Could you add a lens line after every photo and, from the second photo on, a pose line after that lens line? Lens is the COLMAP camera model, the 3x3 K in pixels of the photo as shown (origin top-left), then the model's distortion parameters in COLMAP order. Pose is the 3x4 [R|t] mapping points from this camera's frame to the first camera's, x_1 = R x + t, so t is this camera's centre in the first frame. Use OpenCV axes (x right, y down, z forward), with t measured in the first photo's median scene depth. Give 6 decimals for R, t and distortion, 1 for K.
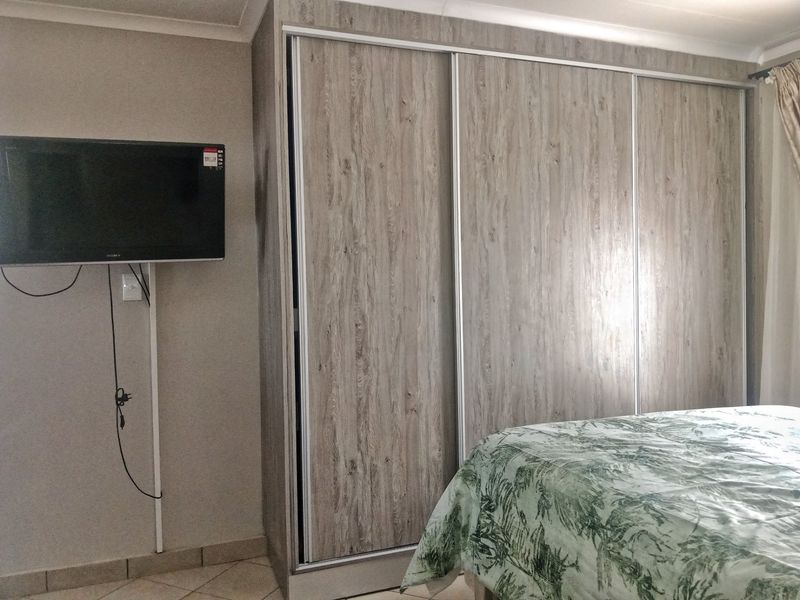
lens RADIAL K [[631.4, 0, 402.1], [0, 631.4, 297.8], [0, 0, 1]] dist [0.051240, -0.075751]
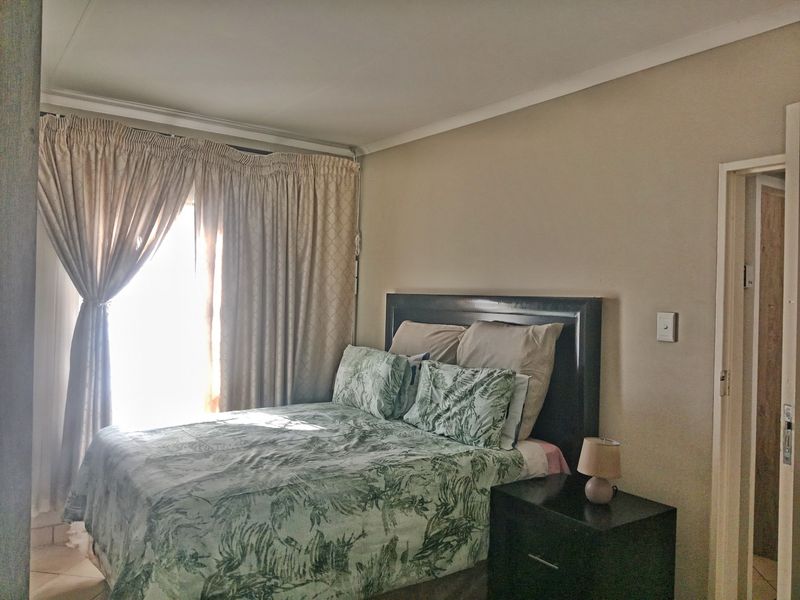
lens RADIAL K [[631.4, 0, 402.1], [0, 631.4, 297.8], [0, 0, 1]] dist [0.051240, -0.075751]
pose [[-0.236078, 0.008319, 0.971698, -0.686858], [0.013644, 0.999893, -0.005245, -0.052020], [-0.971638, 0.012019, -0.236166, 0.783314]]
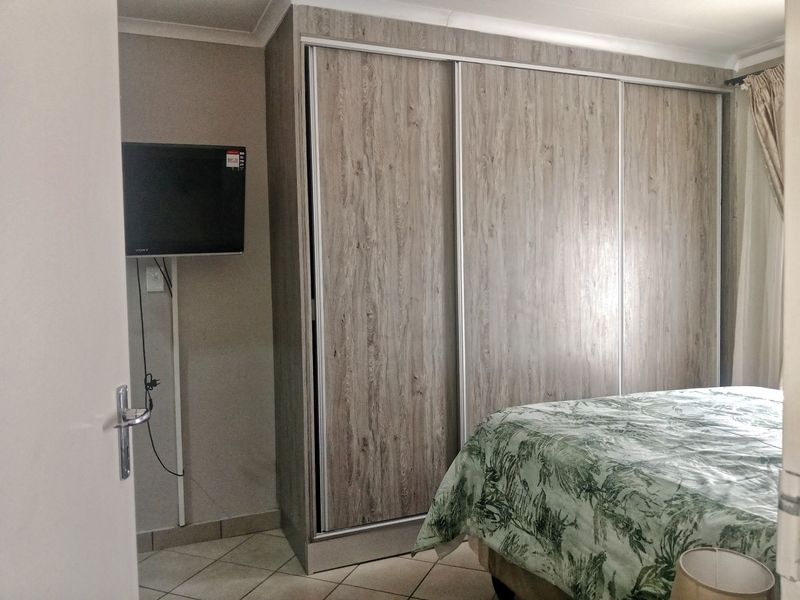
lens RADIAL K [[631.4, 0, 402.1], [0, 631.4, 297.8], [0, 0, 1]] dist [0.051240, -0.075751]
pose [[0.999427, -0.000966, 0.033836, -0.049907], [0.000162, 0.999718, 0.023765, -0.011142], [-0.033849, -0.023745, 0.999145, -0.084597]]
